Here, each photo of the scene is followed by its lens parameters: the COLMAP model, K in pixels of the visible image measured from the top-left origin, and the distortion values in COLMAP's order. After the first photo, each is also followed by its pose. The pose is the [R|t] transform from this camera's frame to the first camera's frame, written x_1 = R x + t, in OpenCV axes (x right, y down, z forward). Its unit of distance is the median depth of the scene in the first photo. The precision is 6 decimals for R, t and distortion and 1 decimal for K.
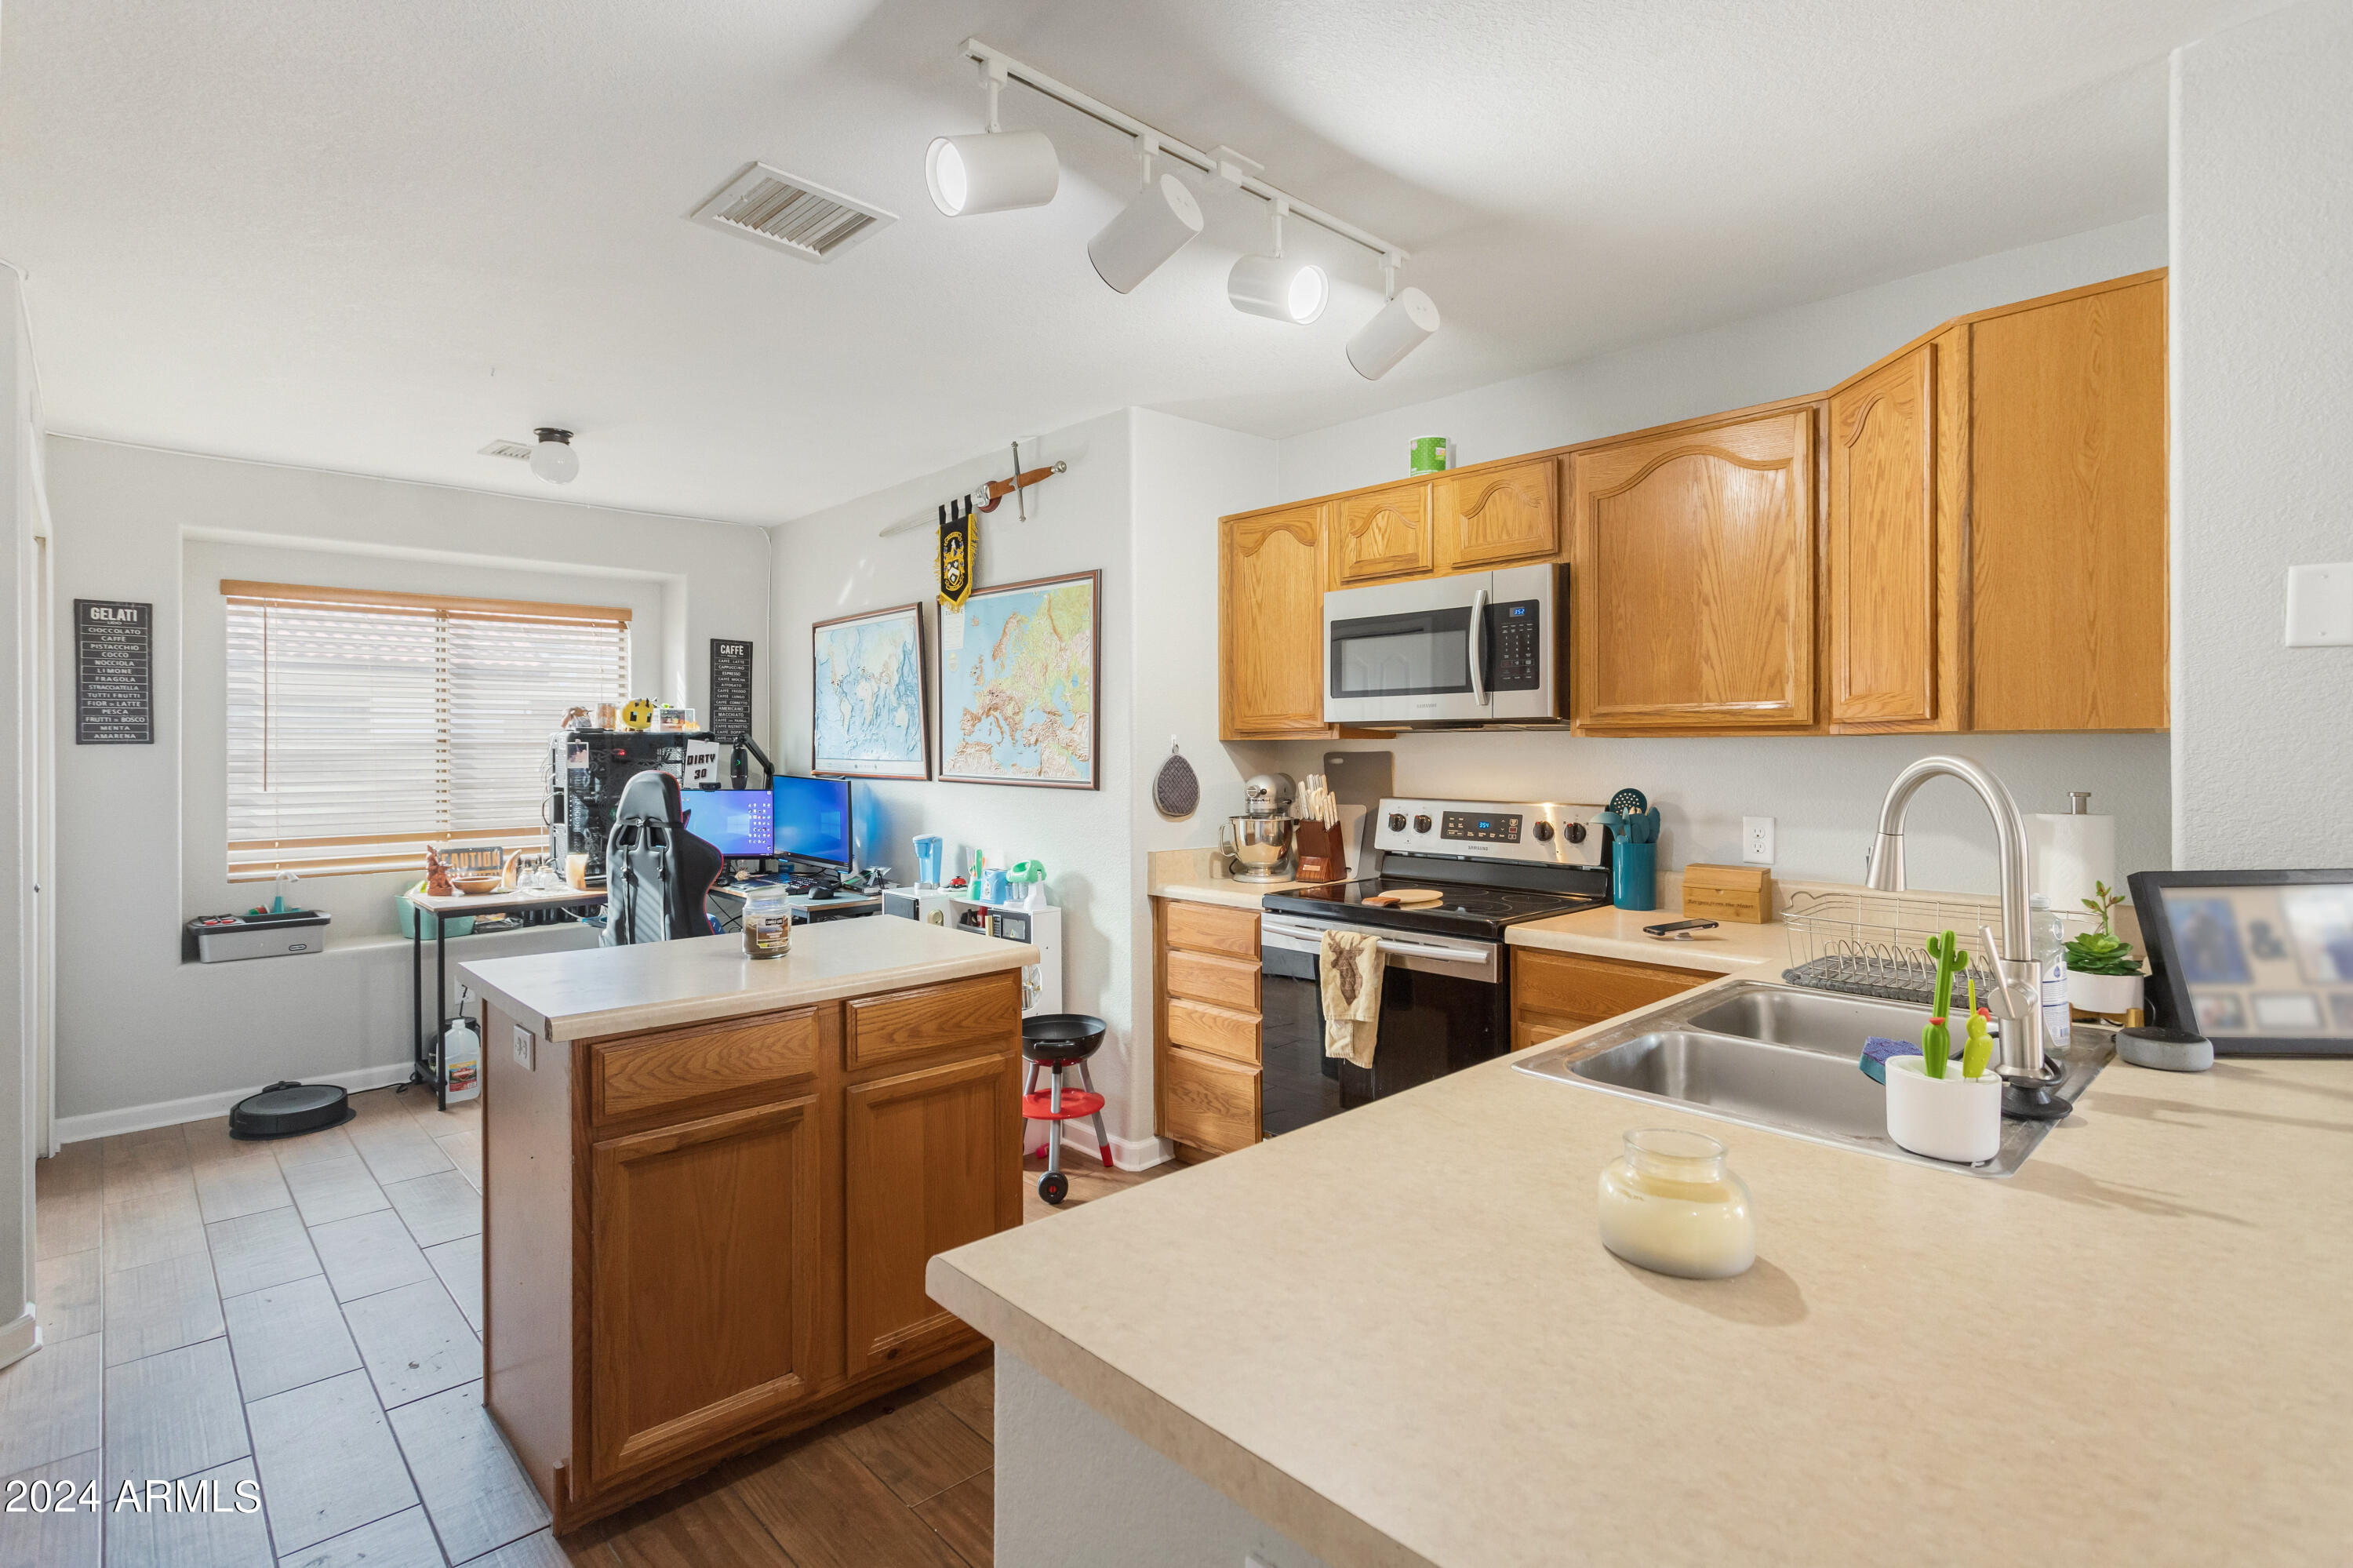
lens RADIAL K [[1137.5, 0, 1175.5], [0, 1137.5, 759.9], [0, 0, 1]] dist [0.004950, 0.001288]
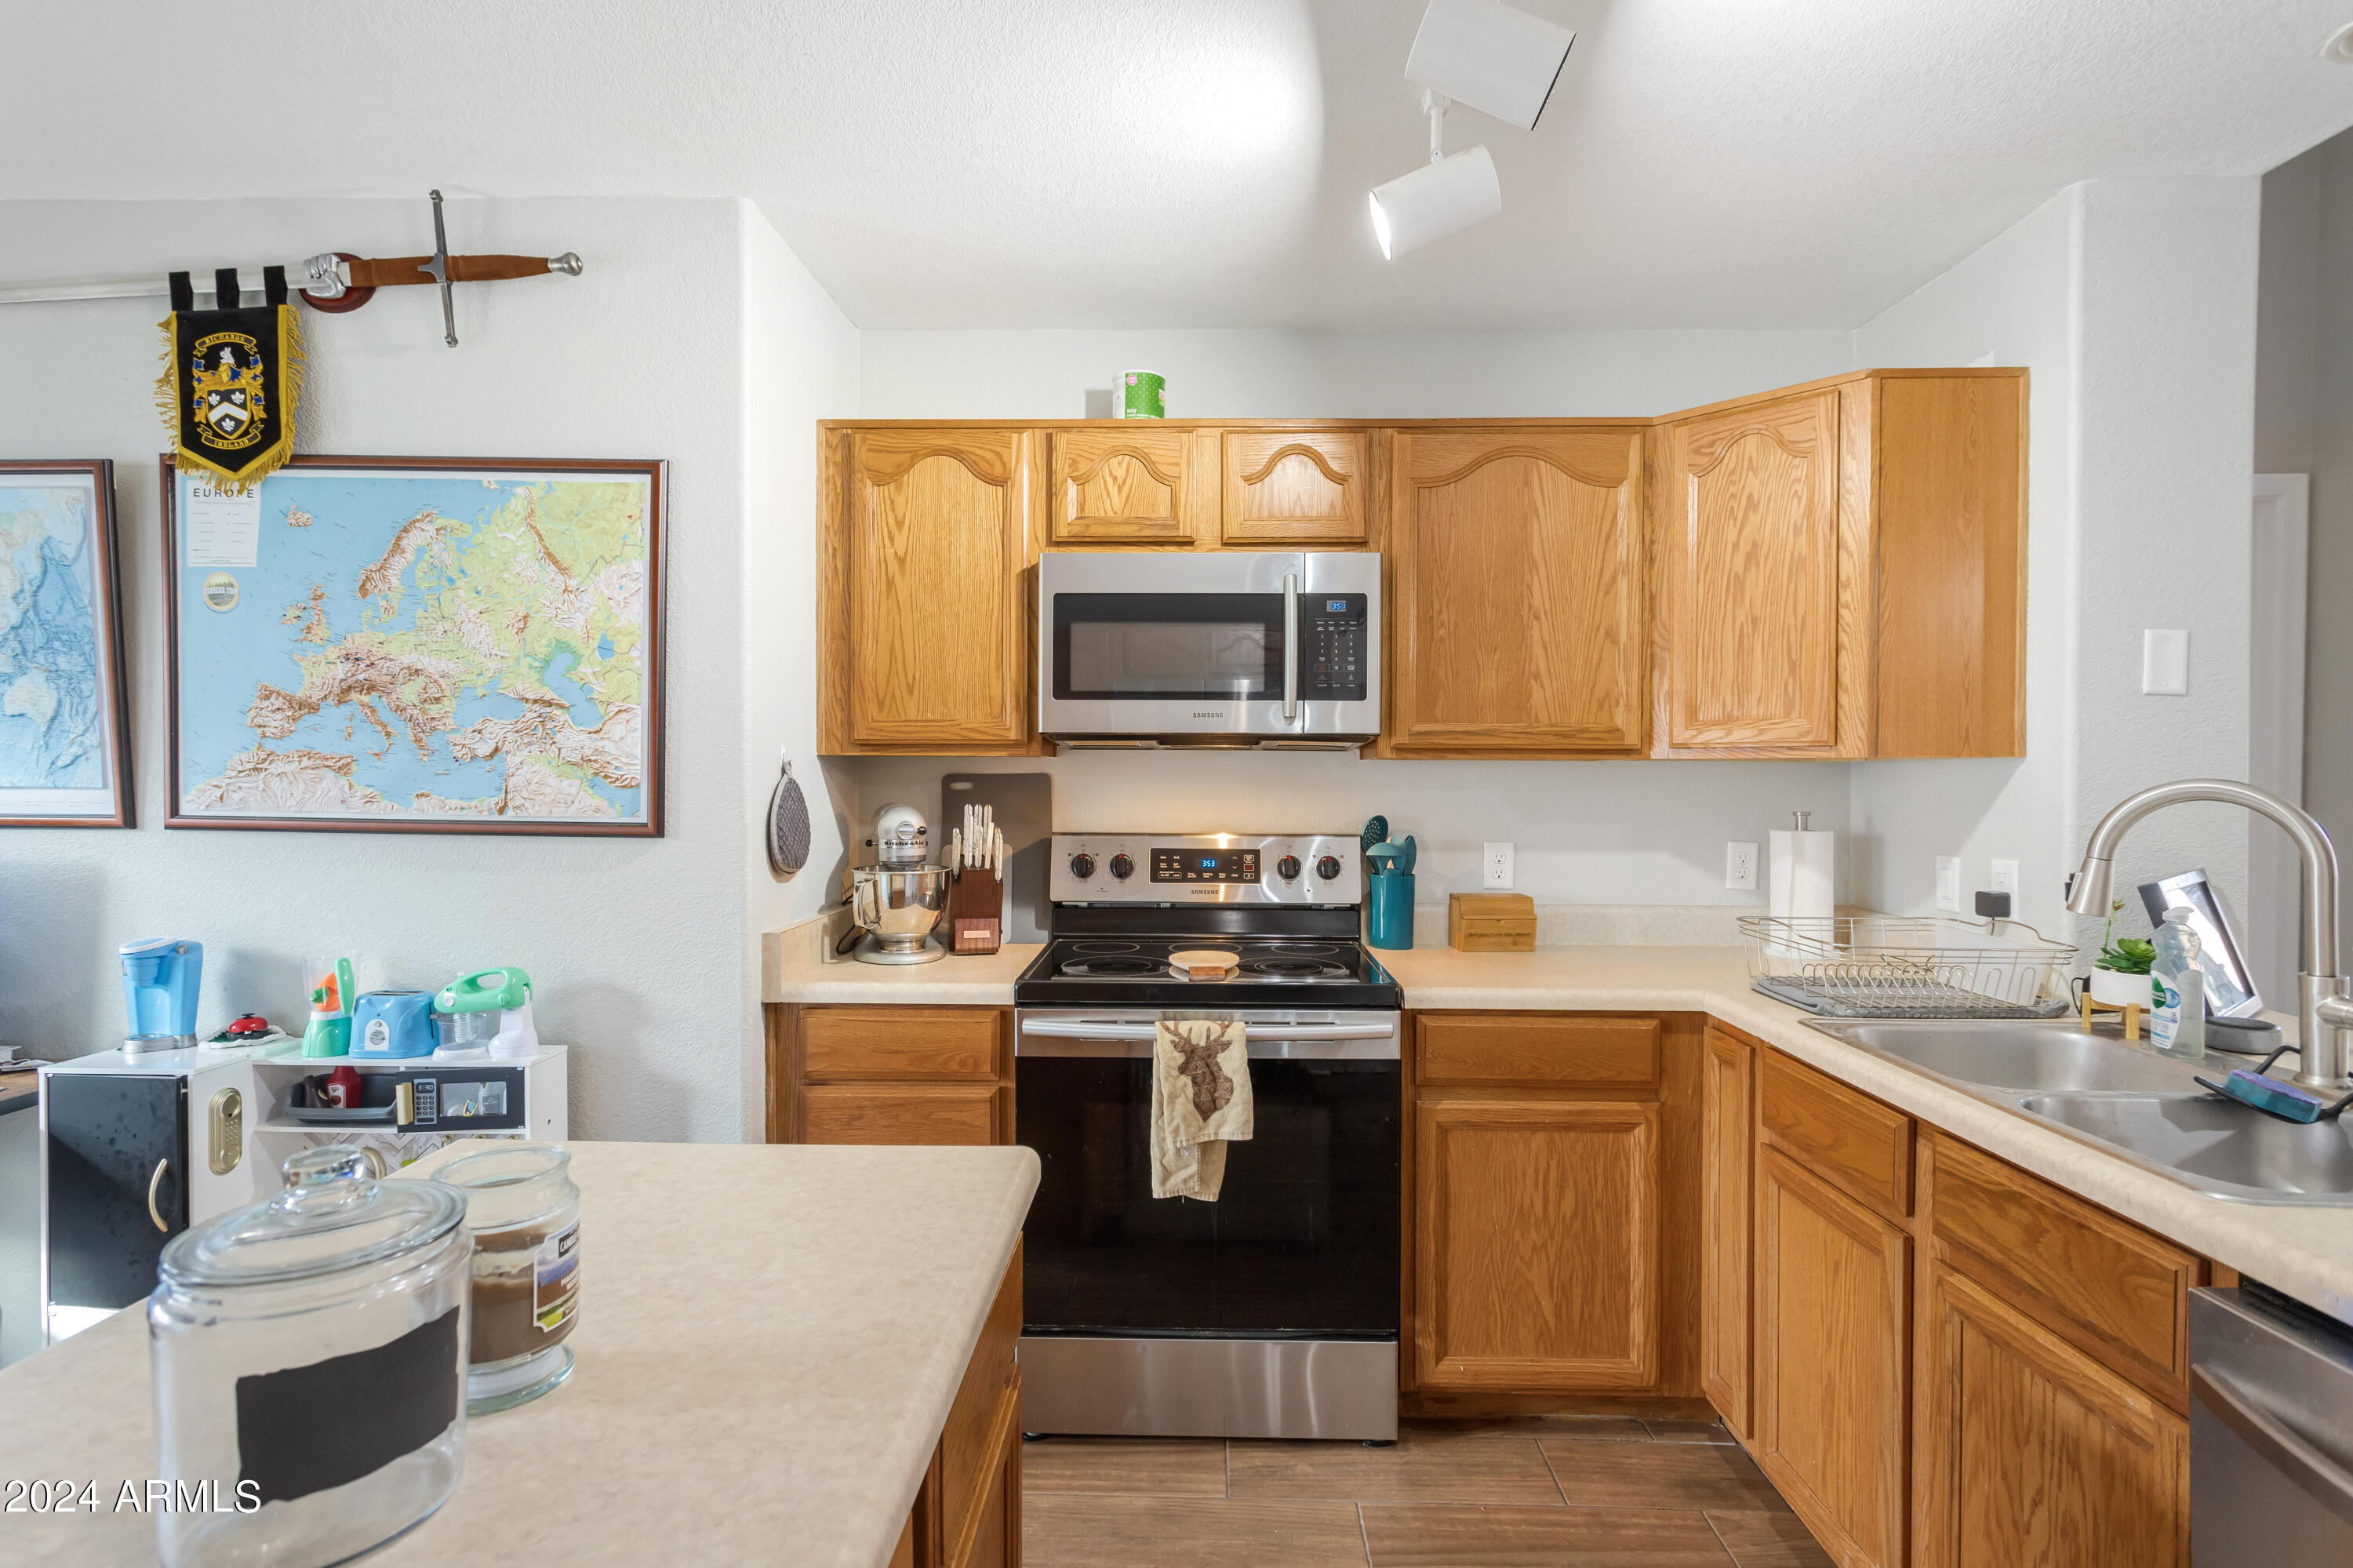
lens RADIAL K [[1137.5, 0, 1177.1], [0, 1137.5, 796.2], [0, 0, 1]] dist [0.004950, 0.001288]
pose [[0.705457, -0.009954, 0.708683, -0.301787], [0.000853, 0.999913, 0.013194, -0.002055], [-0.708752, -0.008703, 0.705404, 0.401661]]
